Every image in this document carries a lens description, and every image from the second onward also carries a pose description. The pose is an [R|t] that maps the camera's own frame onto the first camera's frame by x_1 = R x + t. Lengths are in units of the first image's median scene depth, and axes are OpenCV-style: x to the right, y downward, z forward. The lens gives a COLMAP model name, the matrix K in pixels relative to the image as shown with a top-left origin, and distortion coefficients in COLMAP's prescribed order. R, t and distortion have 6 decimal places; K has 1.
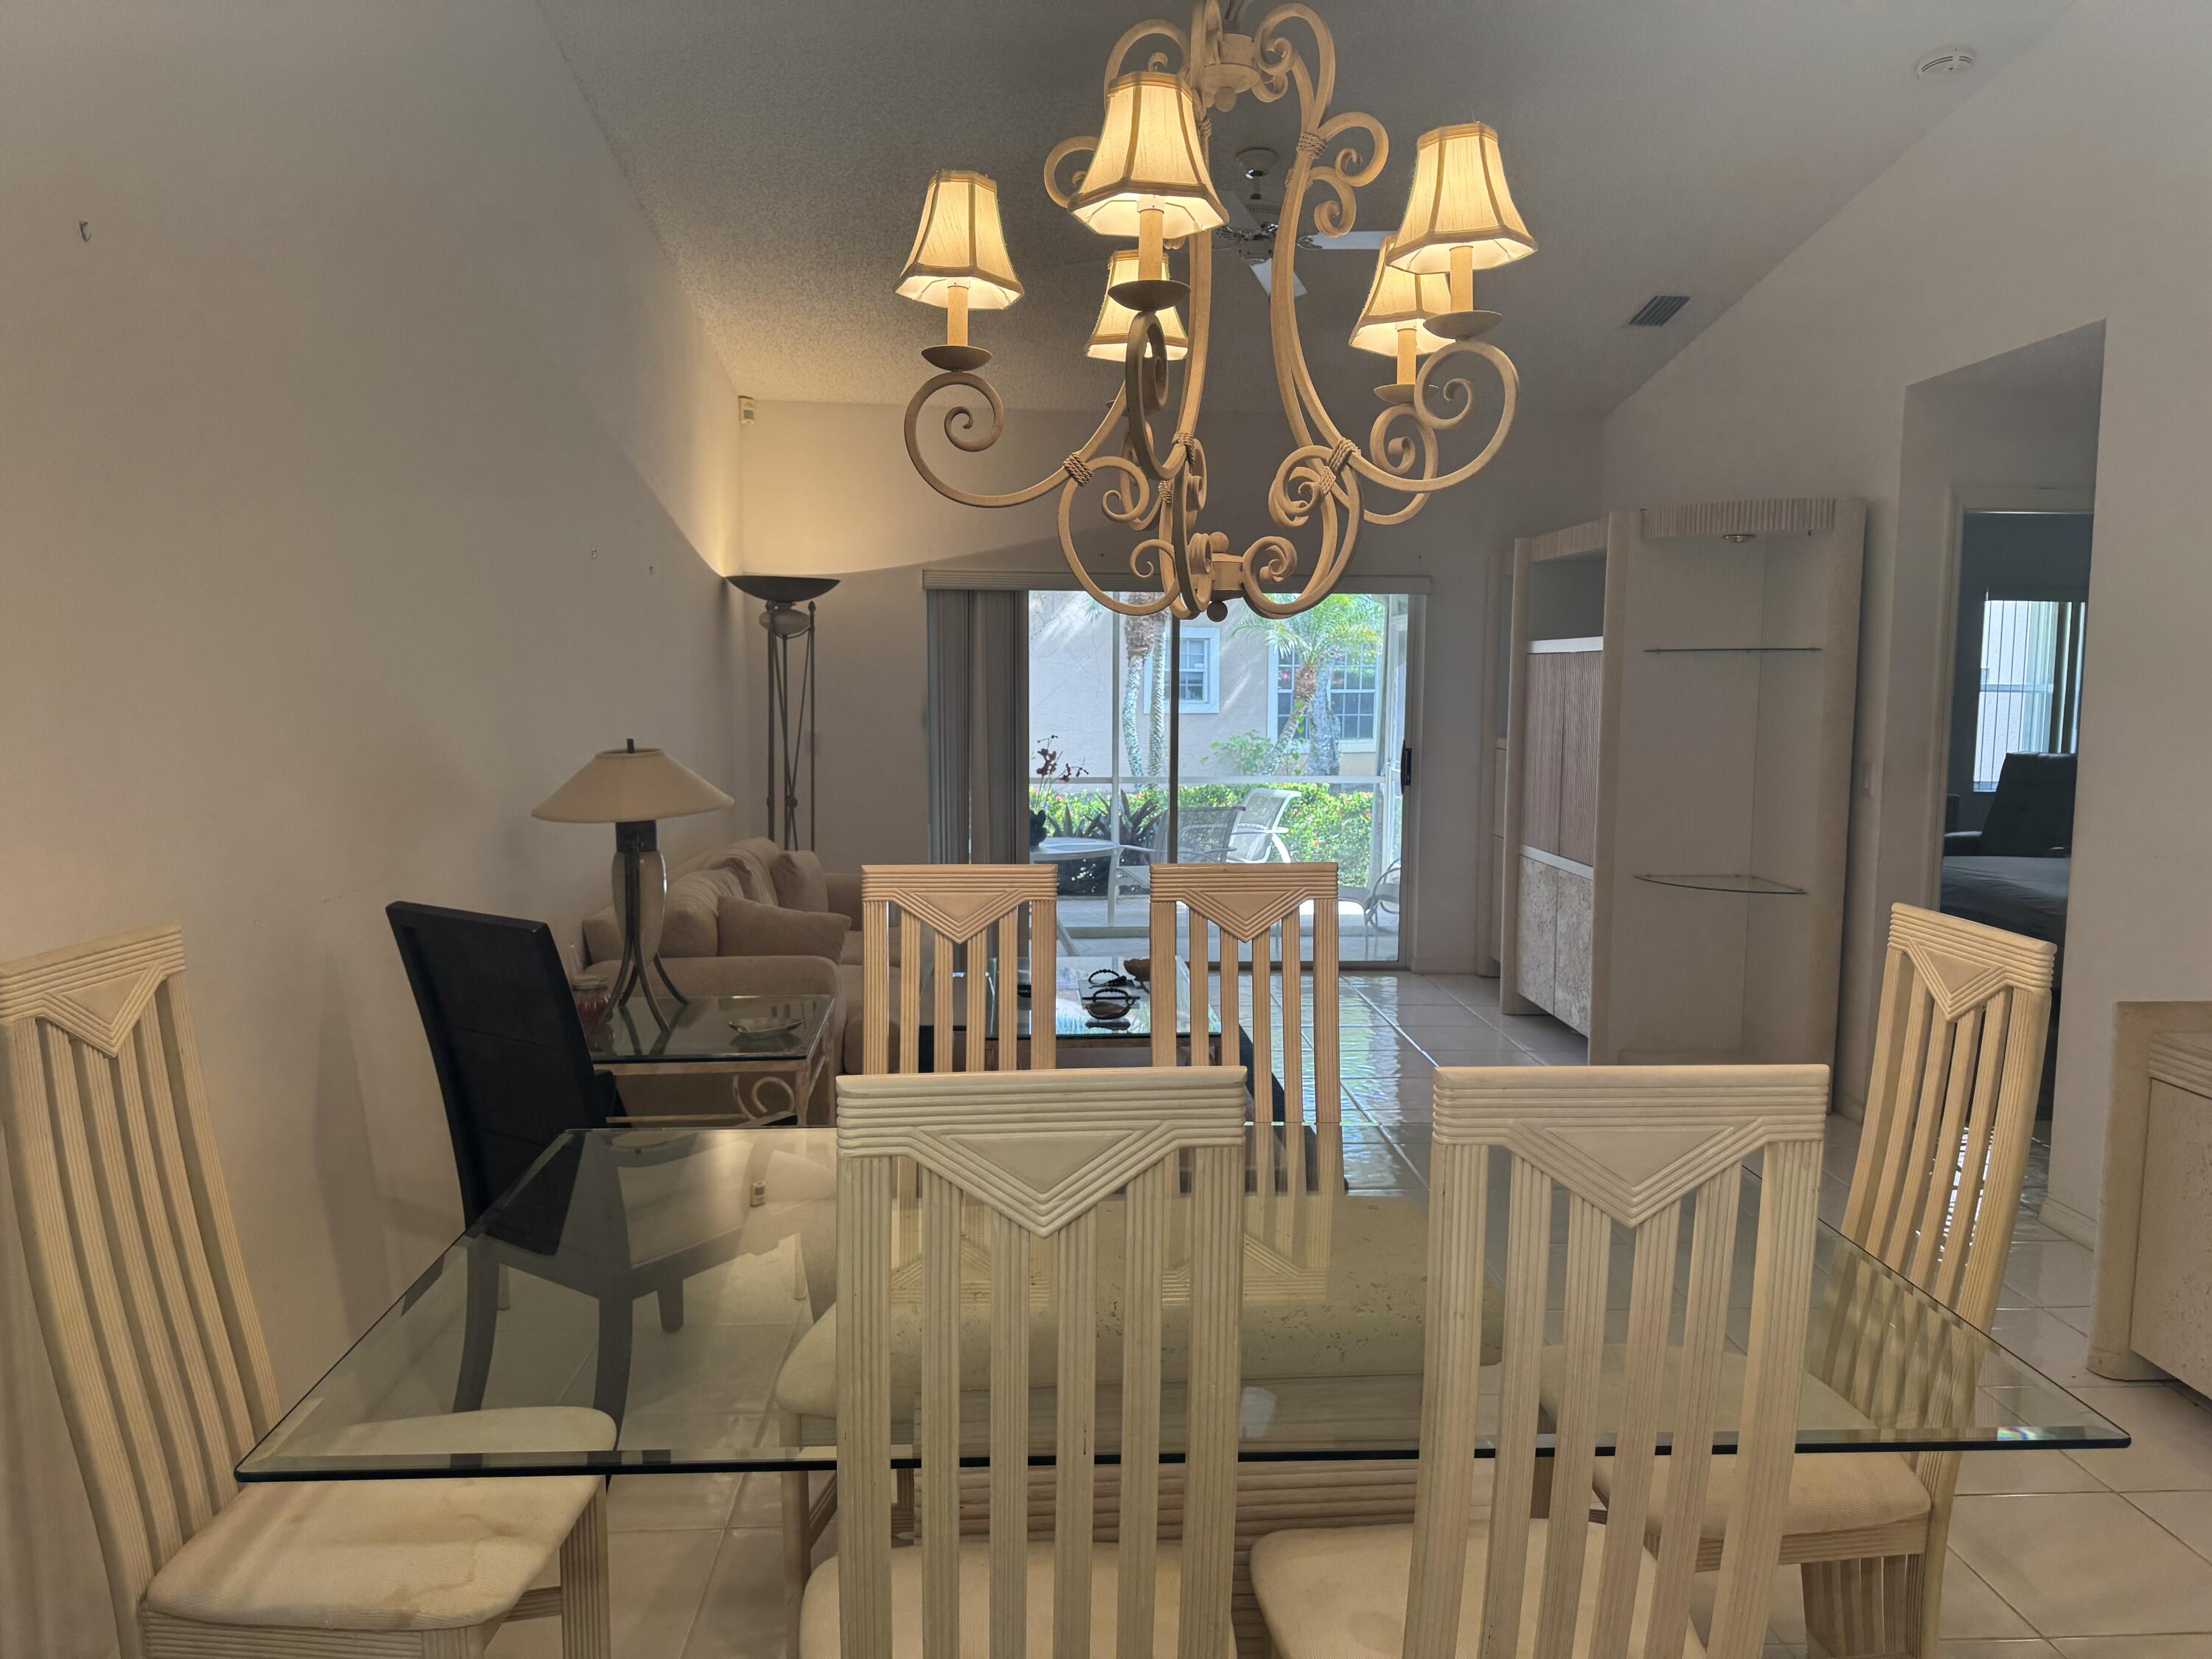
lens RADIAL K [[1549.0, 0, 1131.3], [0, 1549.0, 827.2], [0, 0, 1]] dist [0.157550, -0.309991]
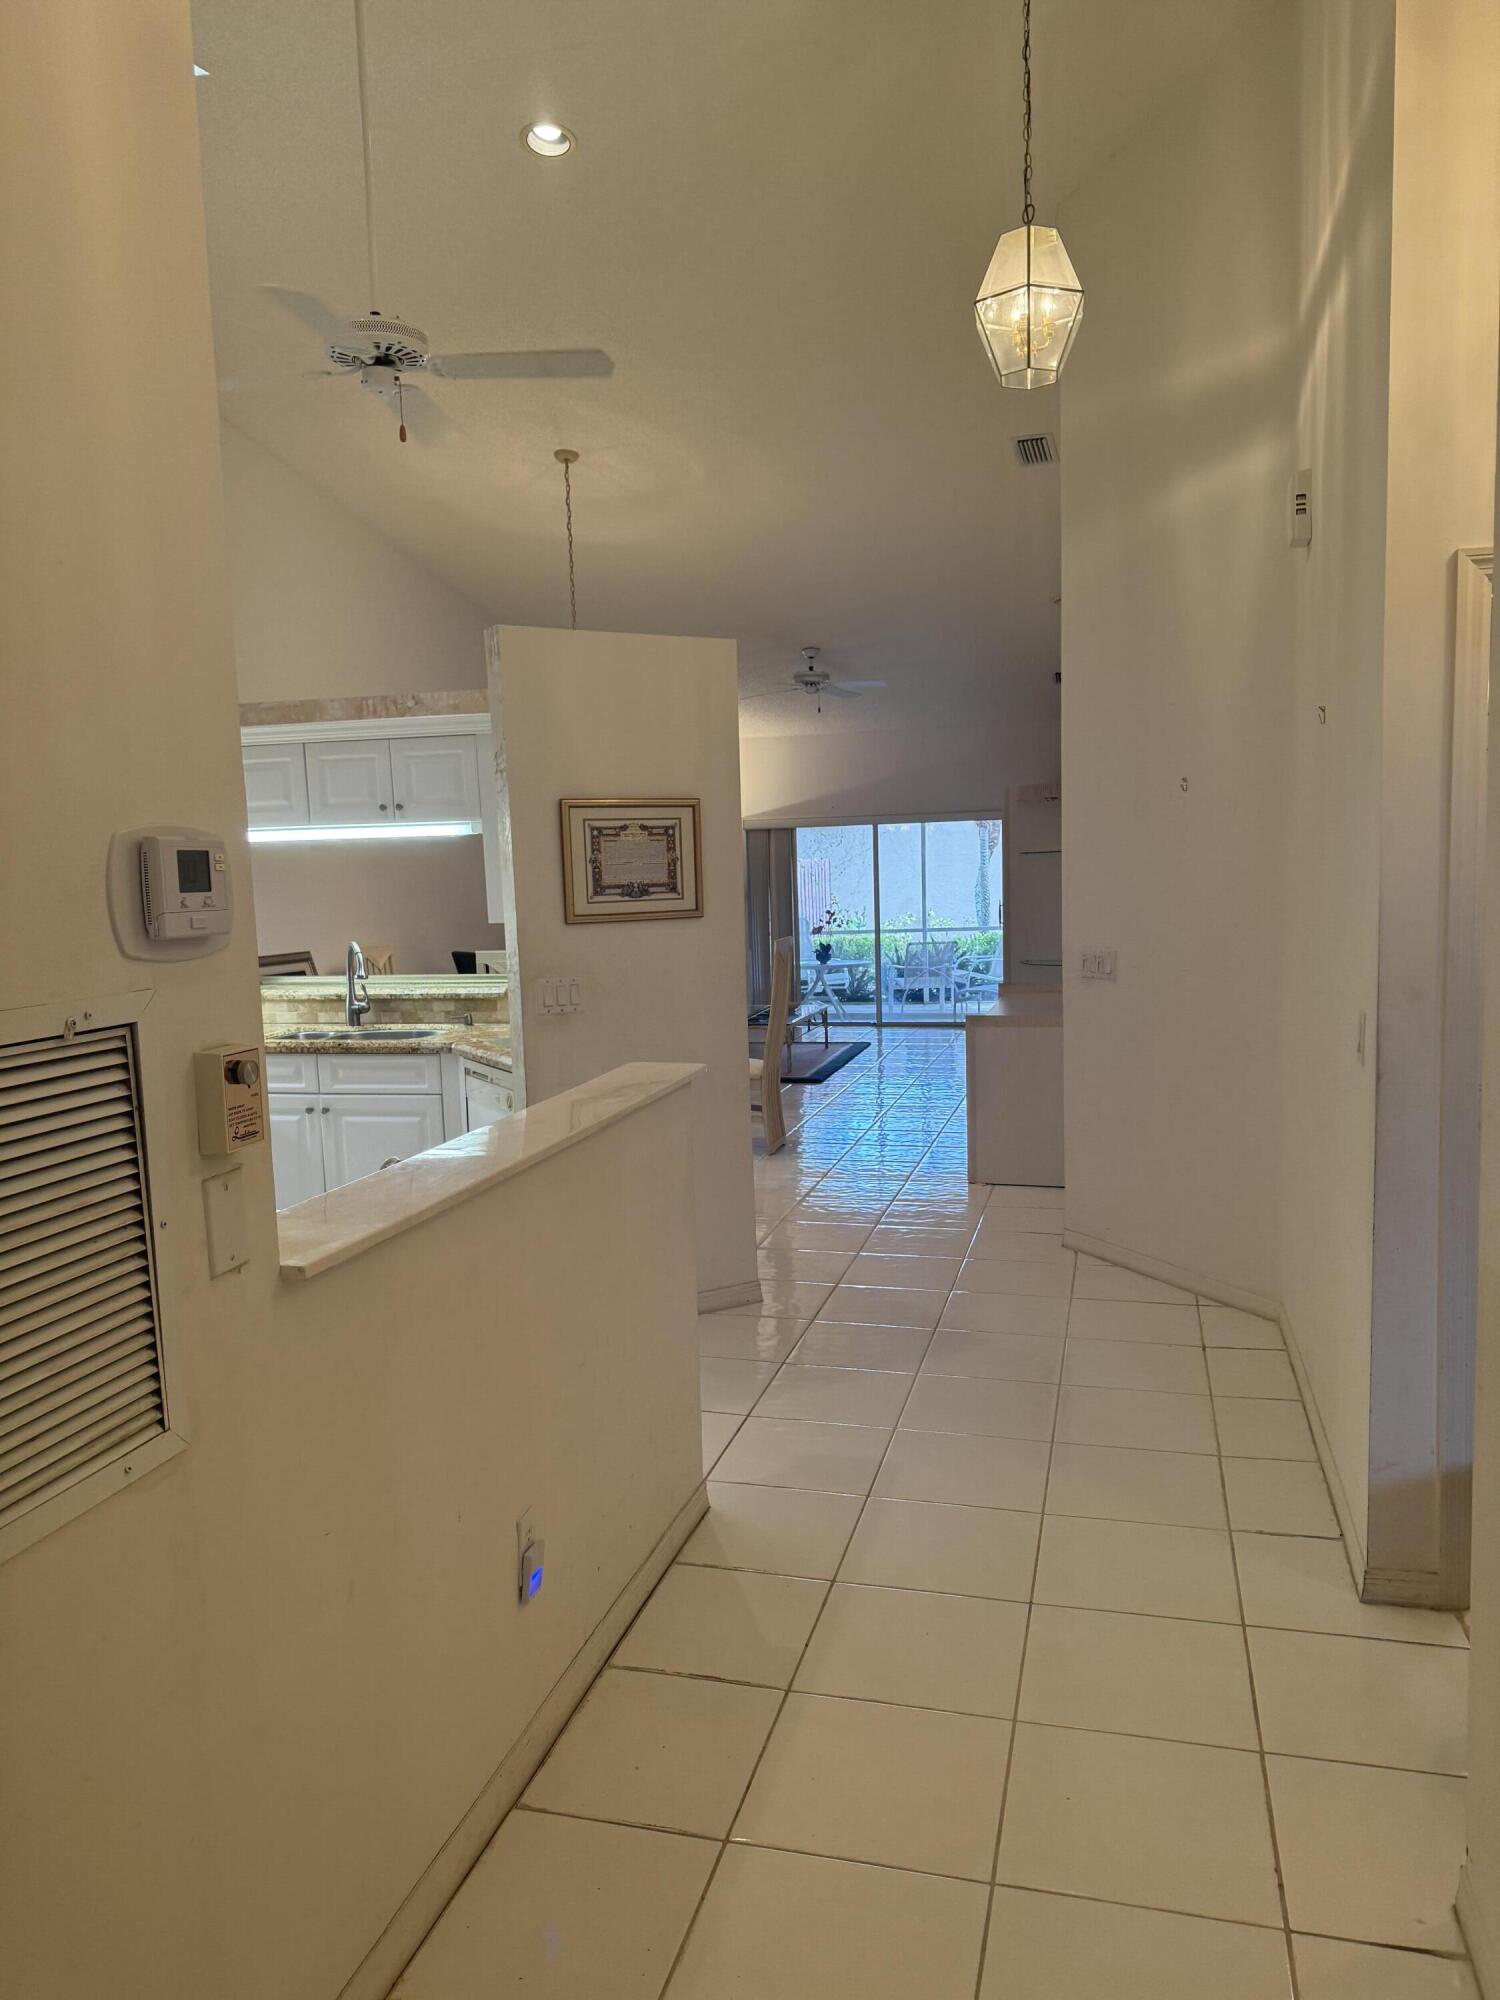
lens RADIAL K [[1400.6, 0, 750.0], [0, 1400.6, 1000.0], [0, 0, 1]] dist [0.157550, -0.309991]
pose [[0.943055, -0.003514, -0.332619, 0.494892], [0.004451, 0.999988, 0.002055, 0.063016], [0.332608, -0.003418, 0.943059, -0.721013]]
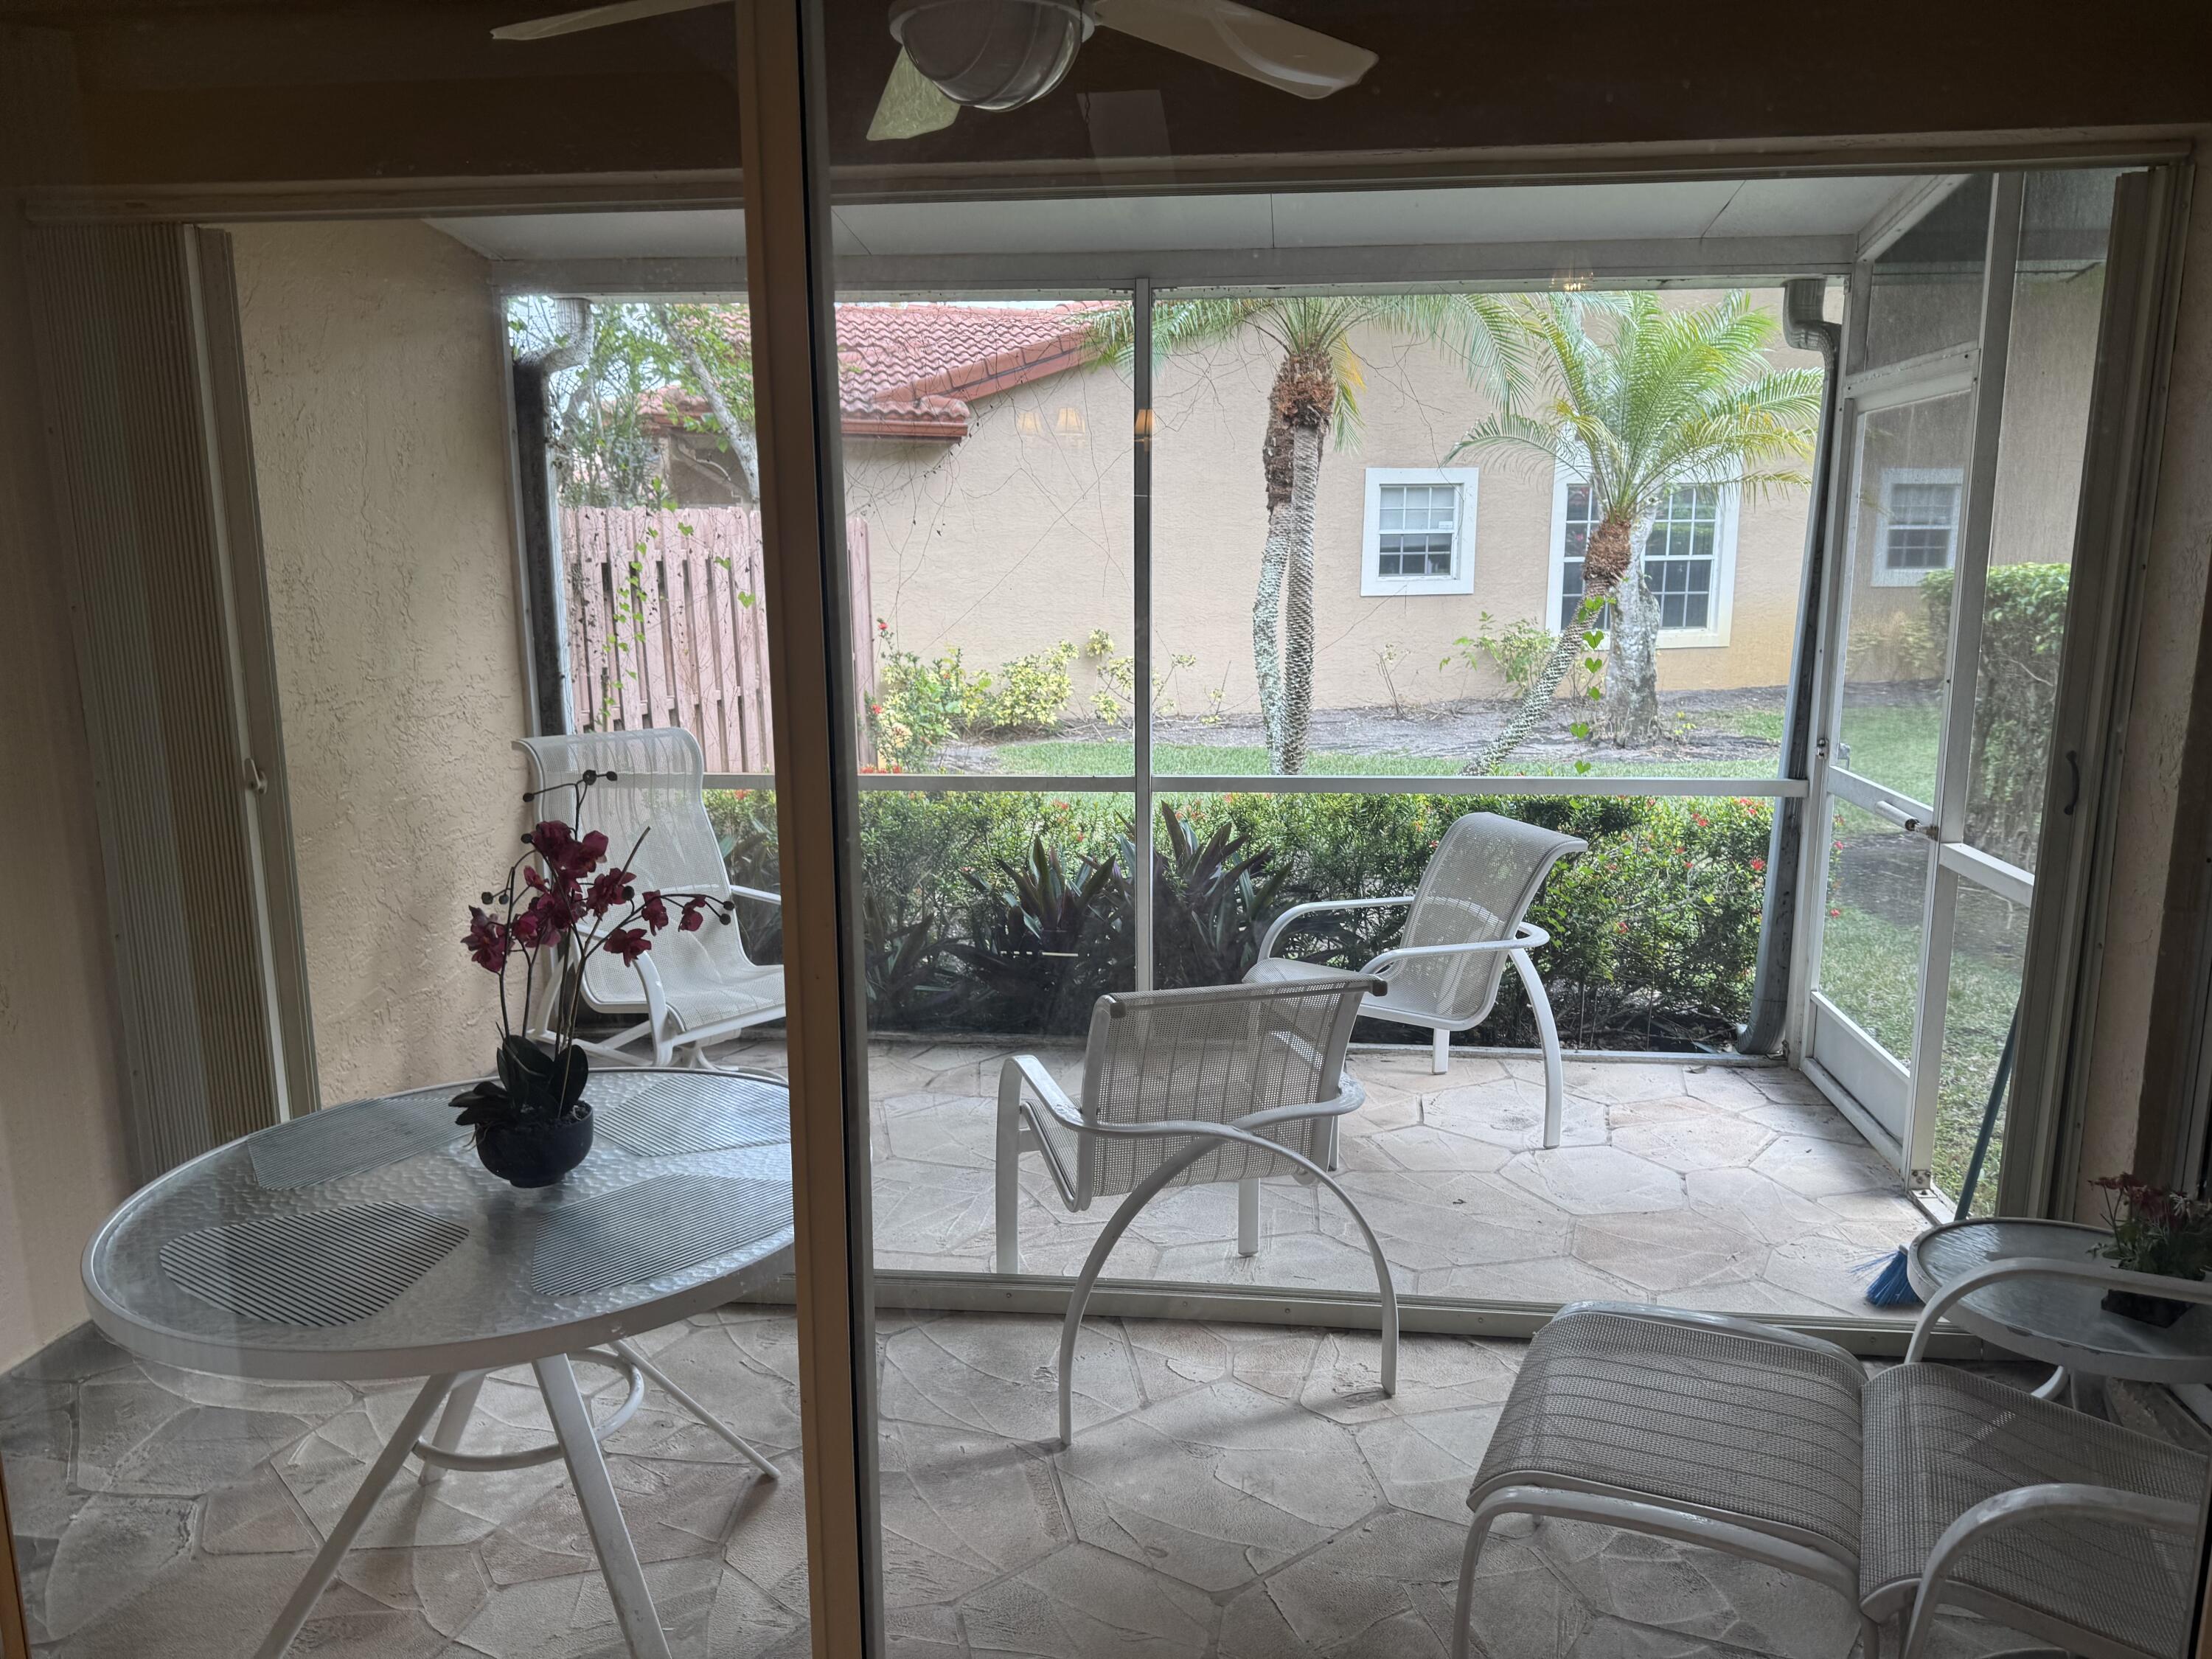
lens RADIAL K [[1518.9, 0, 1108.8], [0, 1518.9, 836.0], [0, 0, 1]] dist [0.159244, -0.300662]
pose [[0.981091, 0.025222, -0.191894, 0.101599], [-0.007569, 0.995714, 0.092173, -0.088727], [0.193397, -0.088978, 0.977078, 0.935641]]
